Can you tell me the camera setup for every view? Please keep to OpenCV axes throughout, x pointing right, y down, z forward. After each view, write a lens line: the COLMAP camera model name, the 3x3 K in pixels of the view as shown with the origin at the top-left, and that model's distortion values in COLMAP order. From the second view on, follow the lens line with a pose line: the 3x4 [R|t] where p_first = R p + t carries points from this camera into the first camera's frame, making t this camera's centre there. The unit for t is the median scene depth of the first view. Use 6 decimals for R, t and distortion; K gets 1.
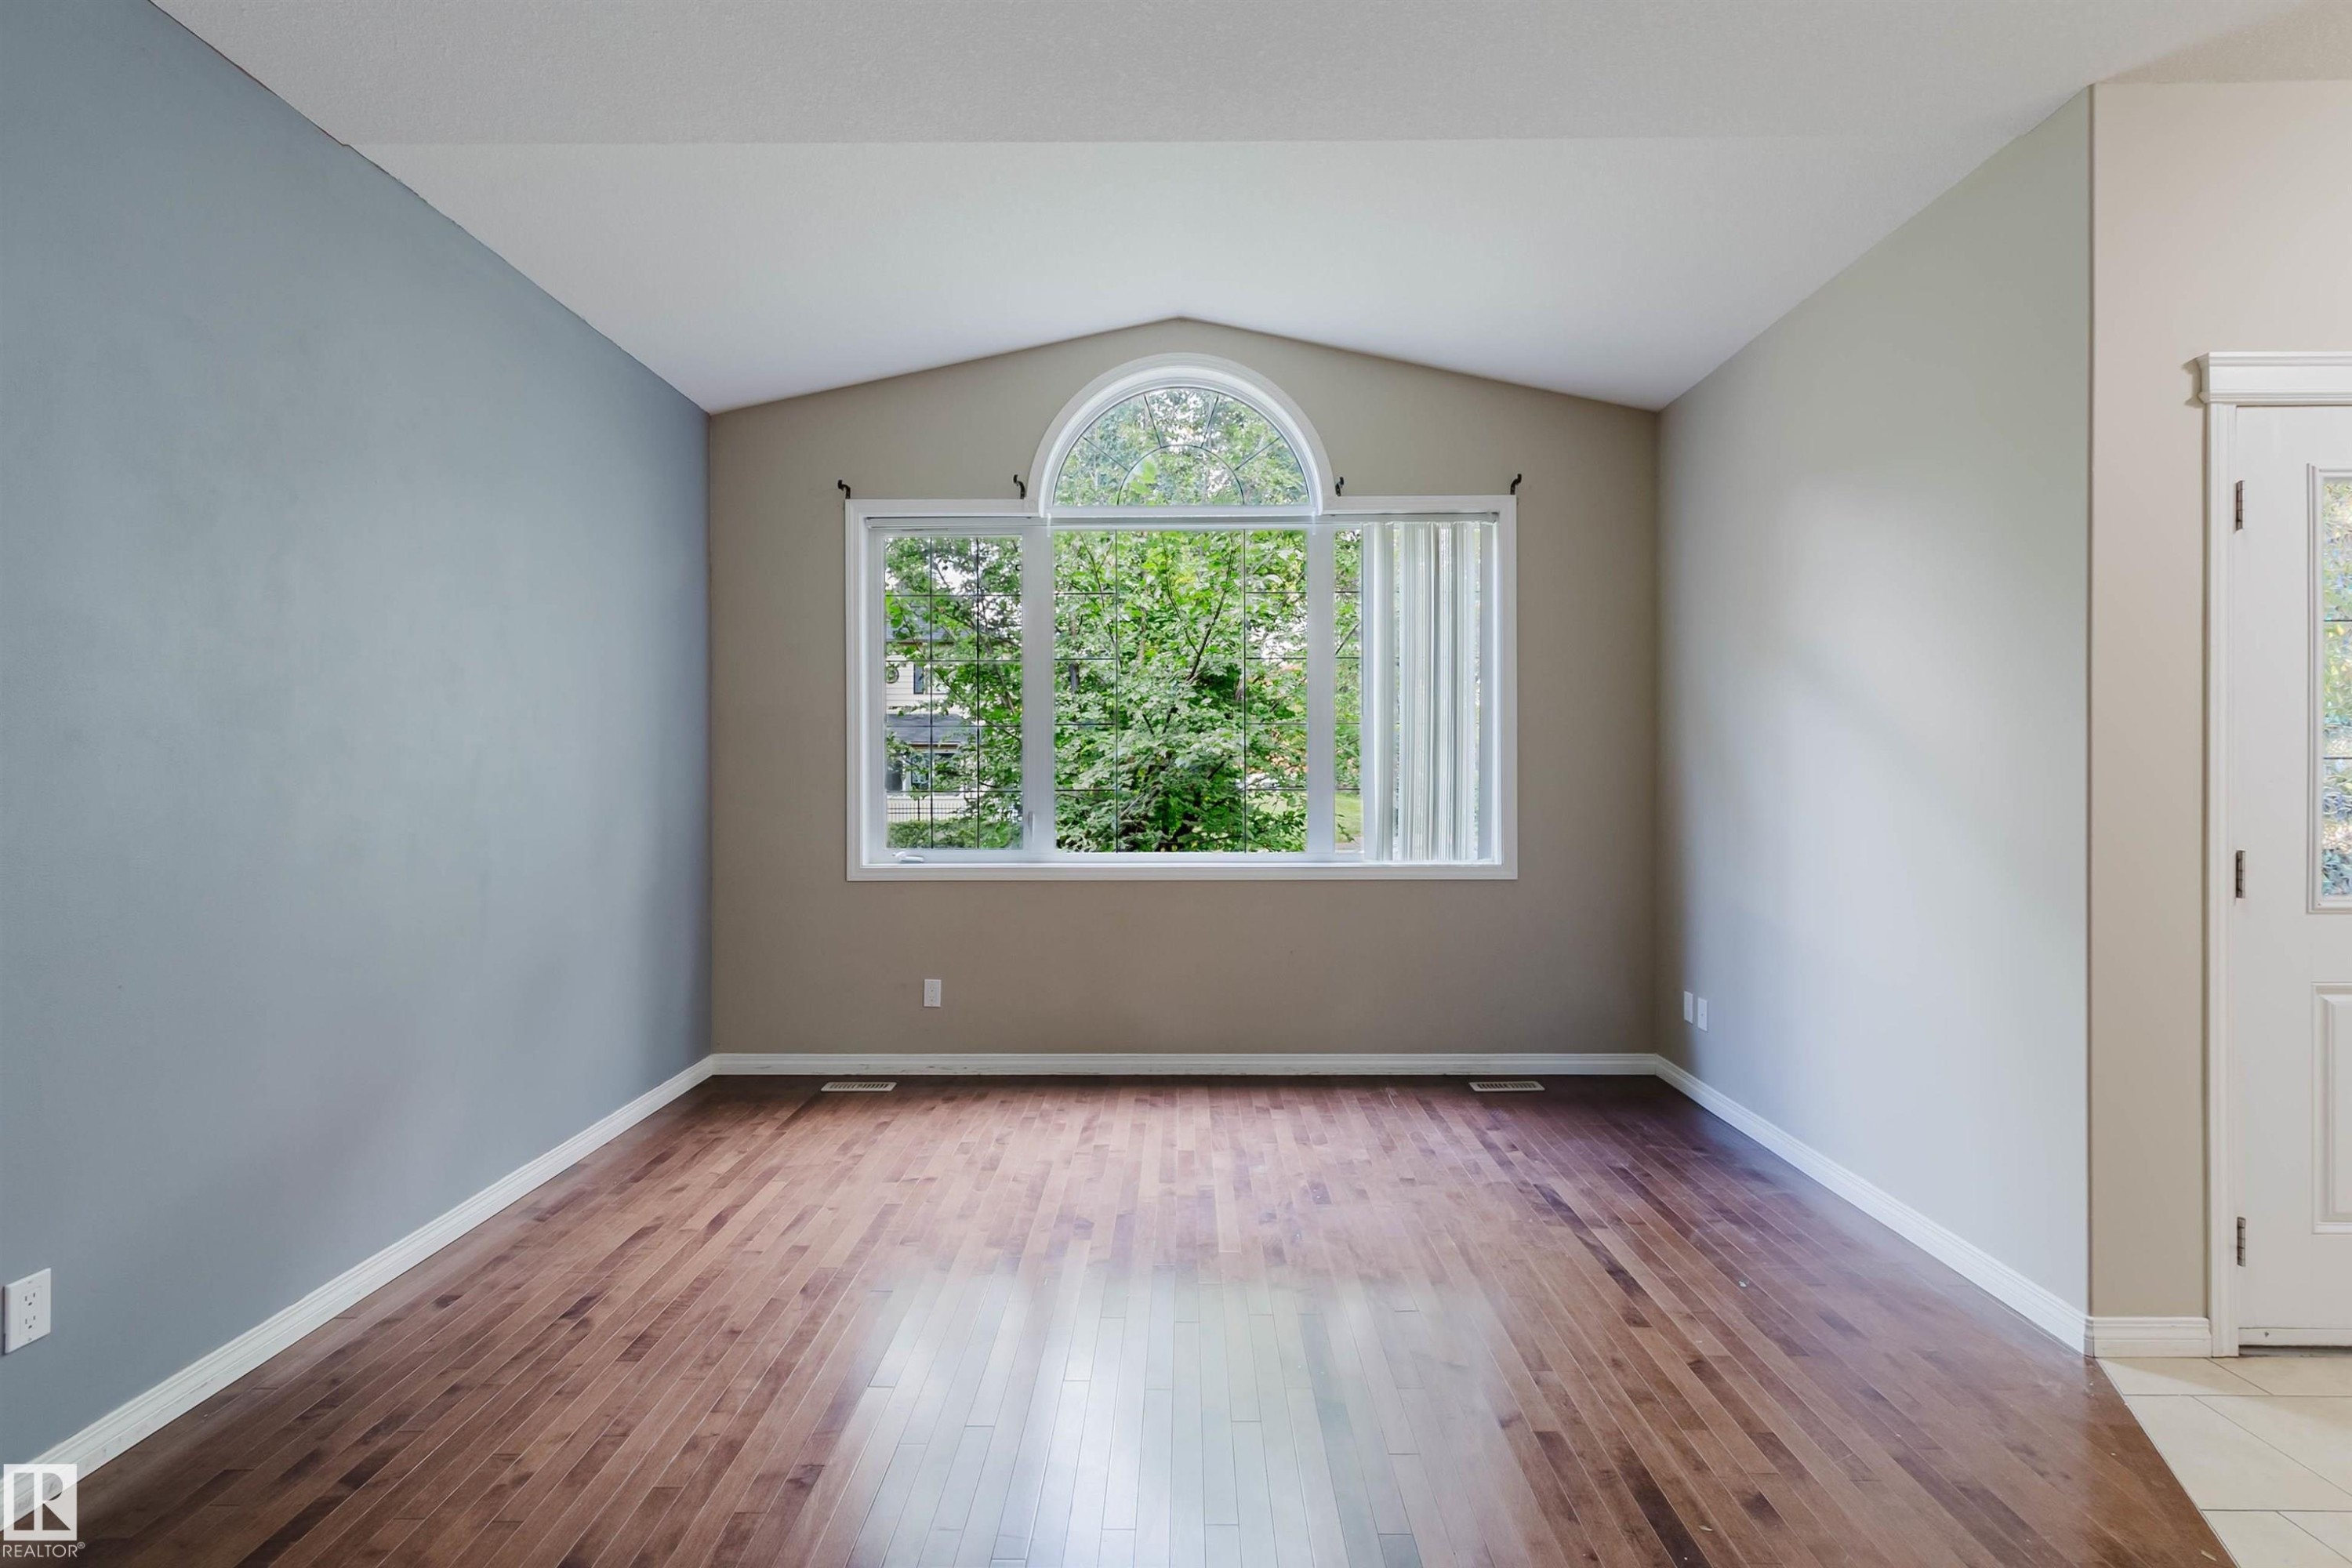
lens RADIAL K [[1069.2, 0, 1179.6], [0, 1069.2, 777.7], [0, 0, 1]] dist [-0.000965, 0.000661]
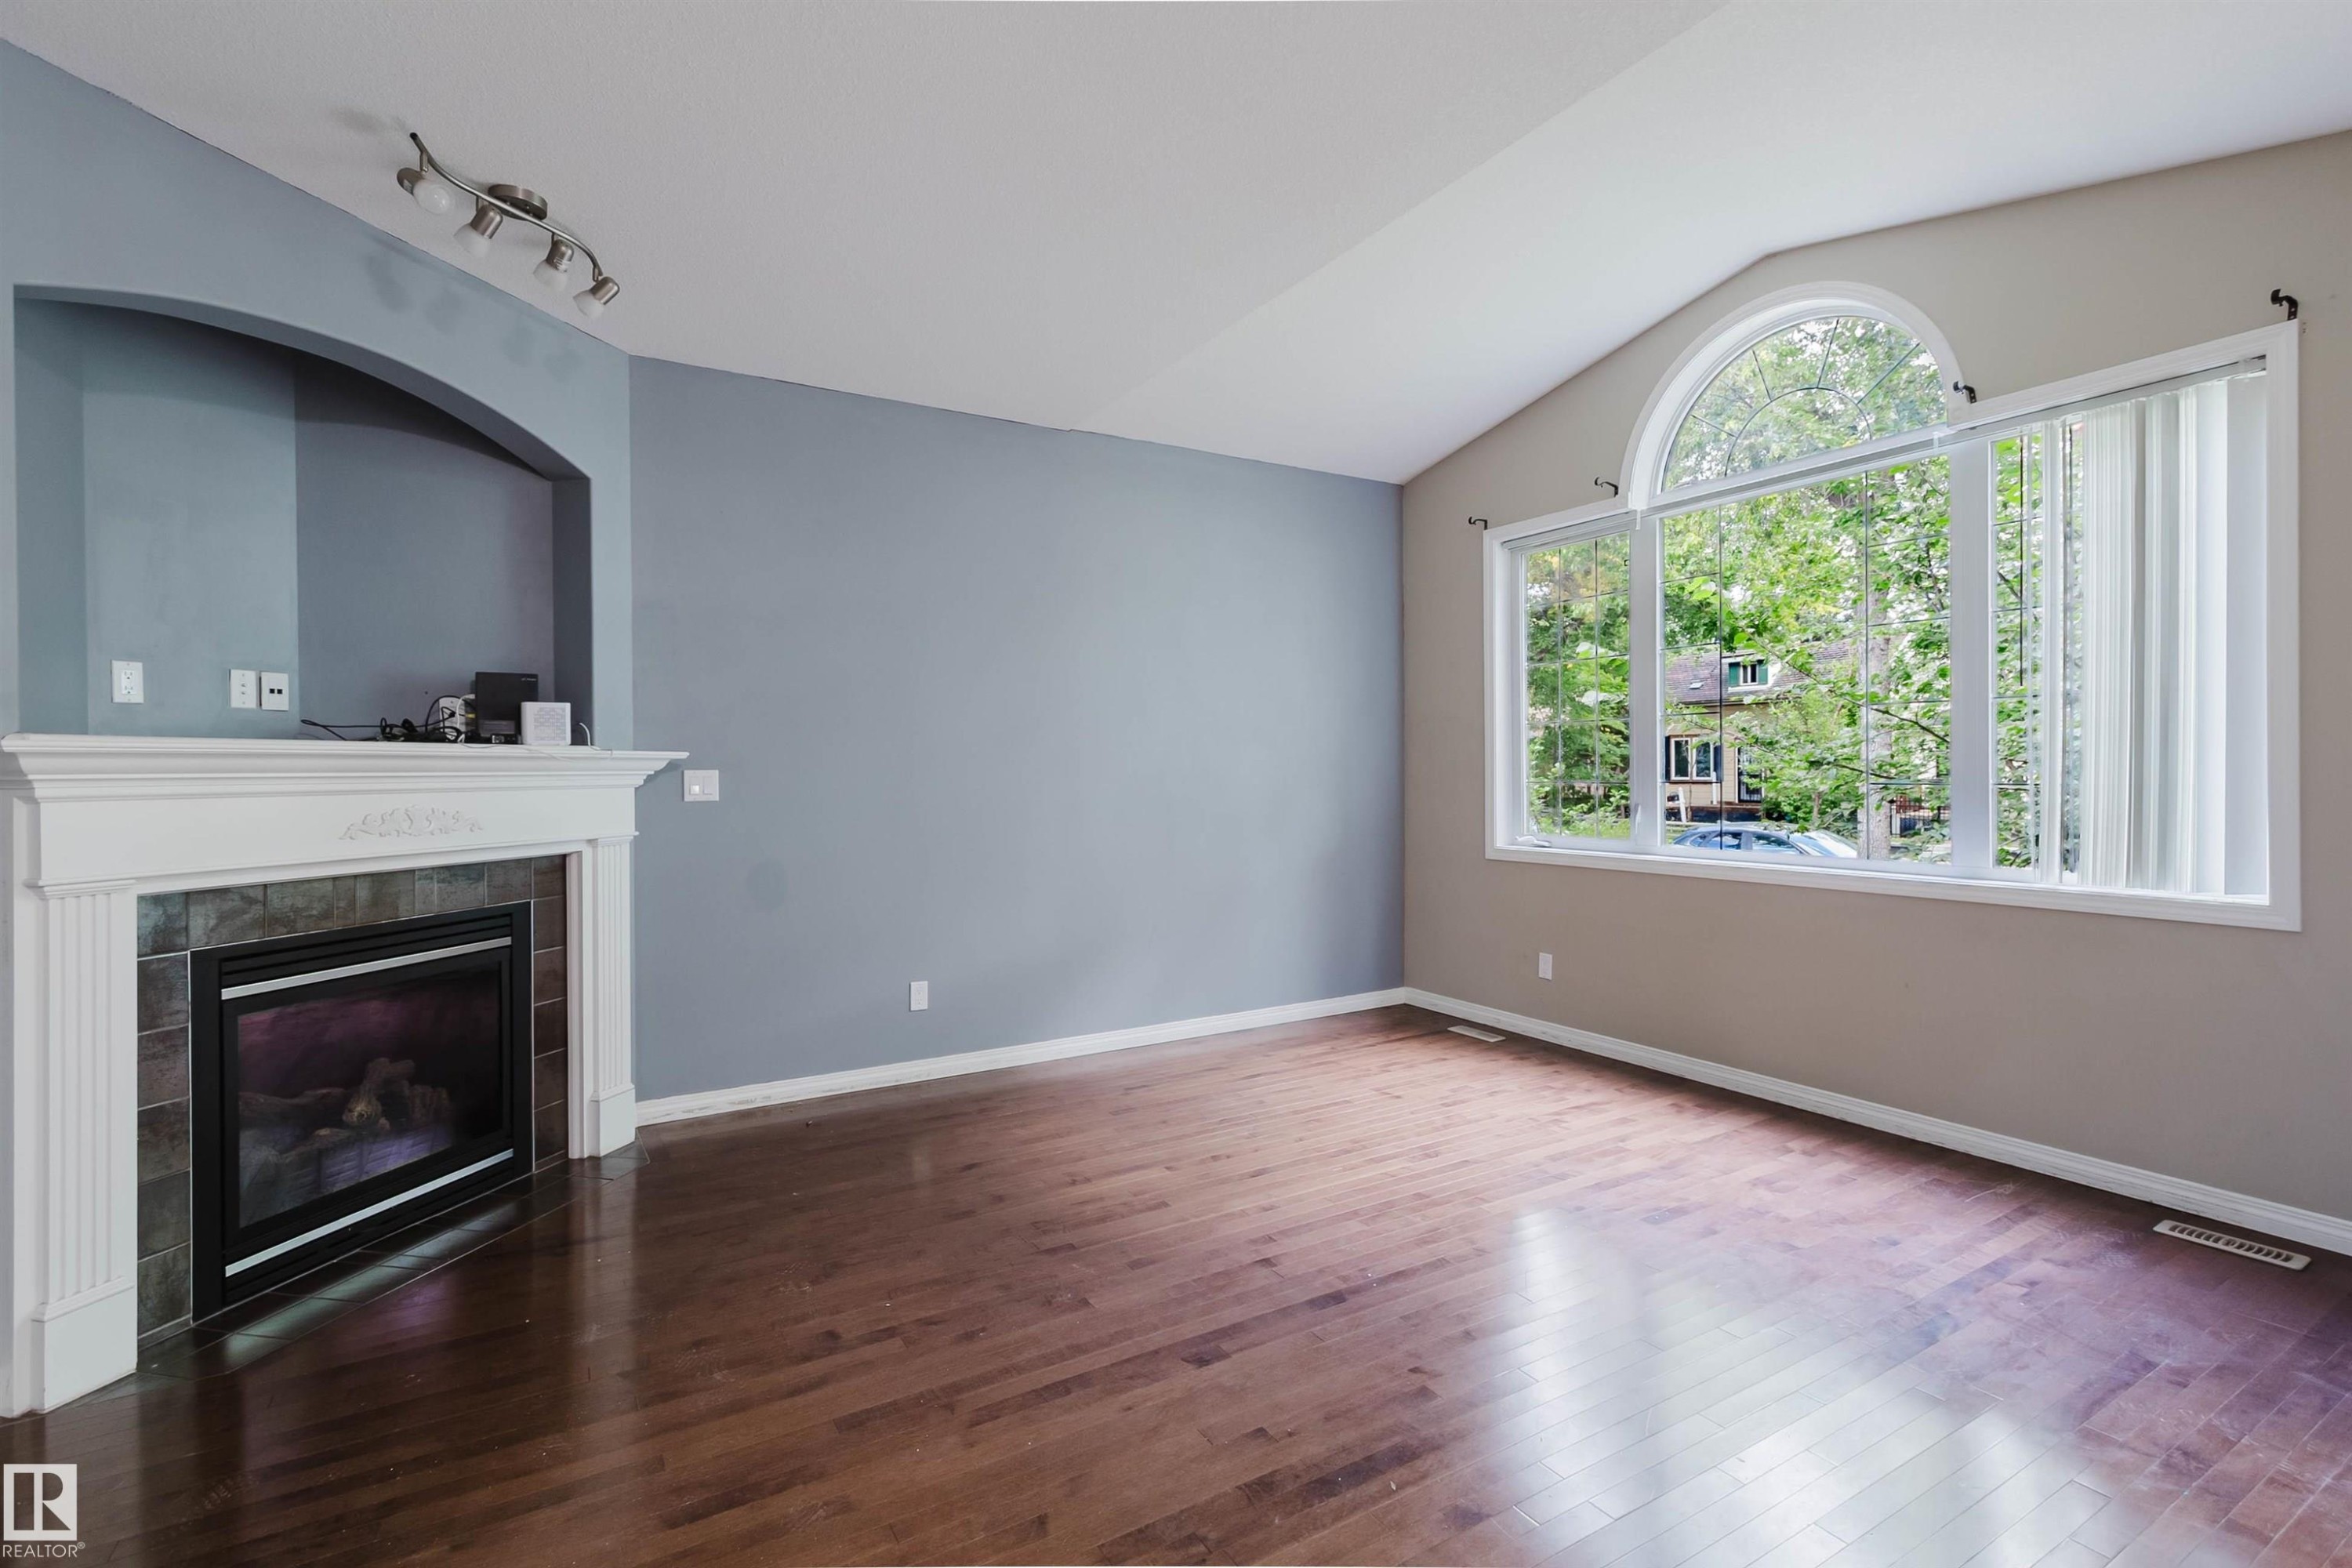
lens RADIAL K [[1069.2, 0, 1181.0], [0, 1069.2, 778.2], [0, 0, 1]] dist [-0.000965, 0.000661]
pose [[0.517710, 0.006700, -0.855530, 0.574663], [-0.000388, 0.999971, 0.007596, 0.000450], [0.855556, -0.003601, 0.517698, 0.127900]]
